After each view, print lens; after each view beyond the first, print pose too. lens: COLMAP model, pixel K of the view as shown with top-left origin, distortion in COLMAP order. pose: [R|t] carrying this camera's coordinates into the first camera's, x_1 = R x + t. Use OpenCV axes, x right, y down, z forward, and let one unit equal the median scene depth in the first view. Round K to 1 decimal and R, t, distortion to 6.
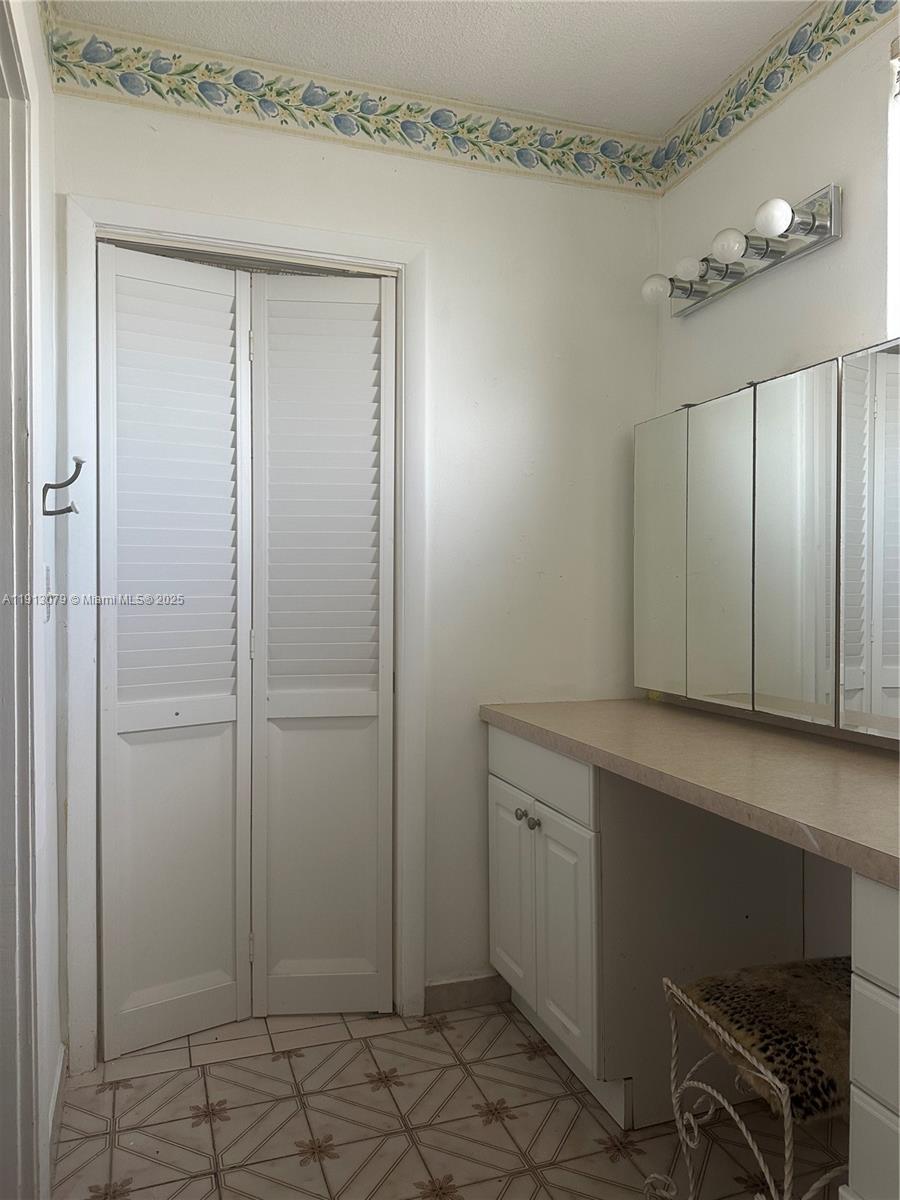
lens RADIAL K [[848.4, 0, 450.0], [0, 848.4, 600.0], [0, 0, 1]] dist [0.000442, -0.000013]
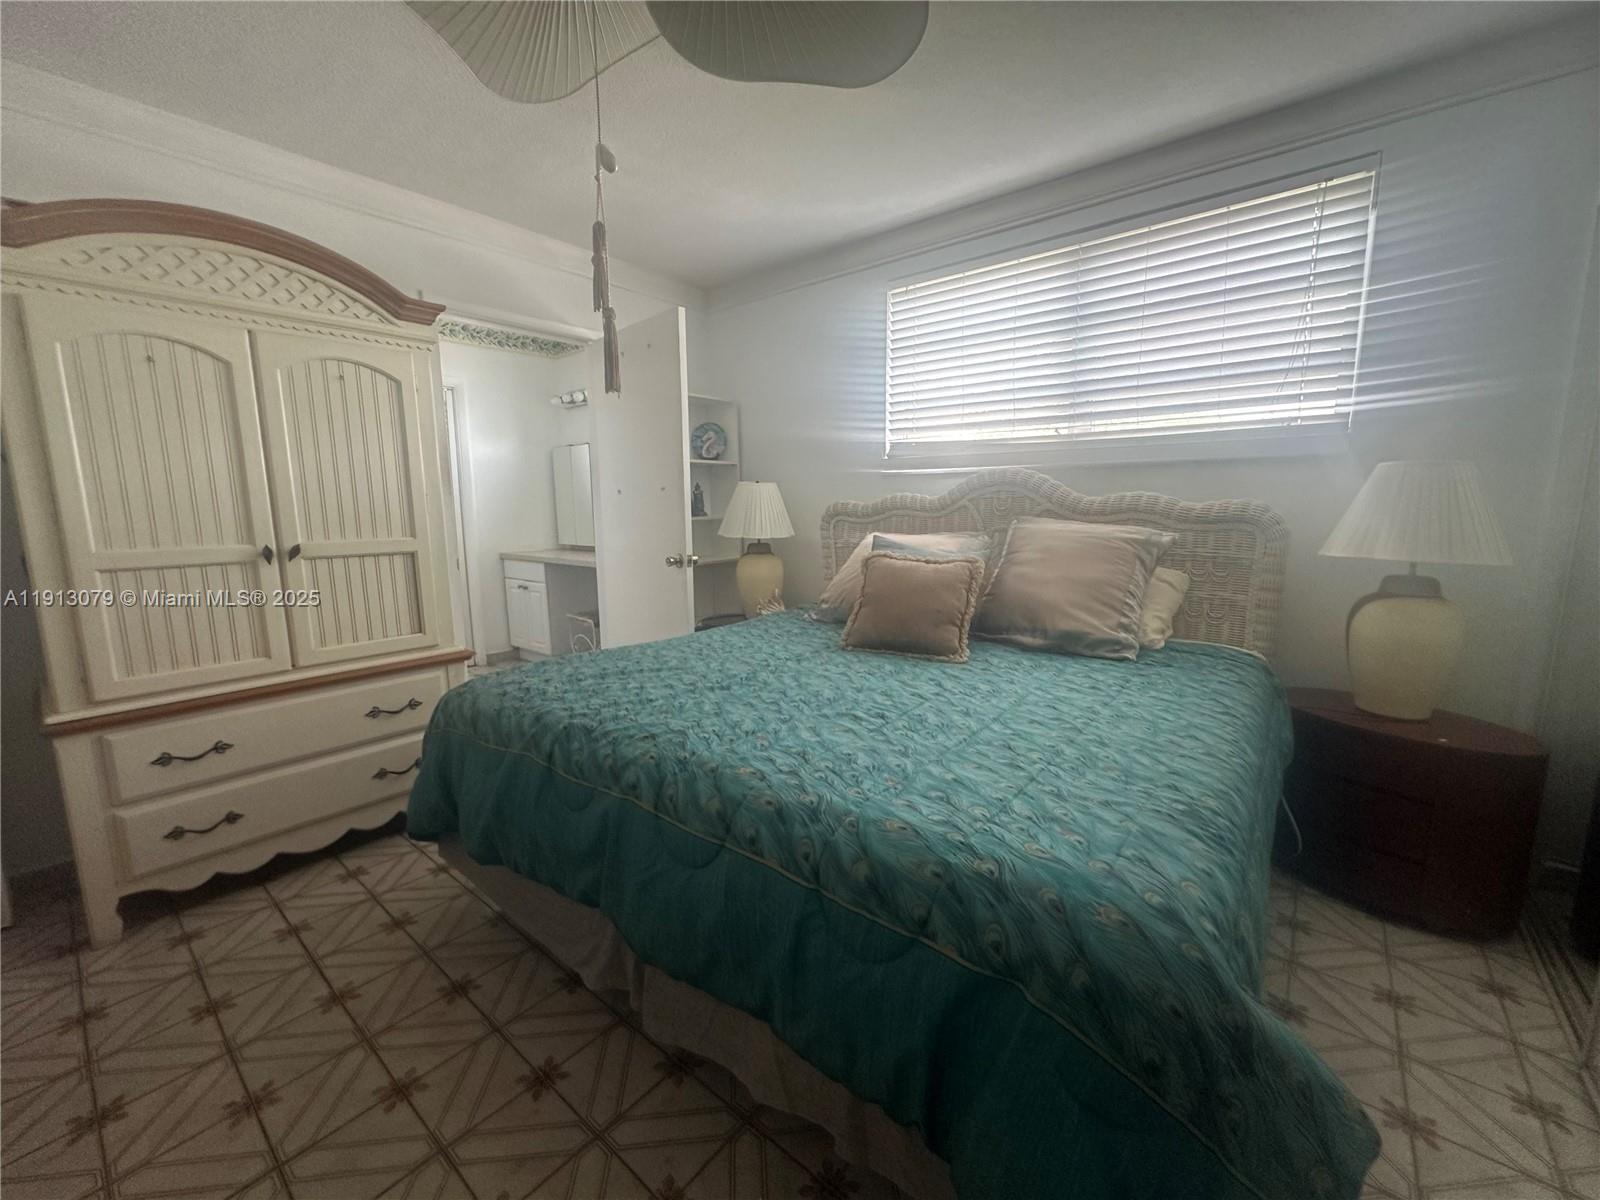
lens RADIAL K [[639.3, 0, 801.4], [0, 639.3, 597.3], [0, 0, 1]] dist [-0.005480, -0.000090]
pose [[0.859239, -0.087849, 0.503975, -0.180697], [0.023594, 0.990902, 0.132502, 0.020563], [-0.511030, -0.101960, 0.853495, -1.271557]]
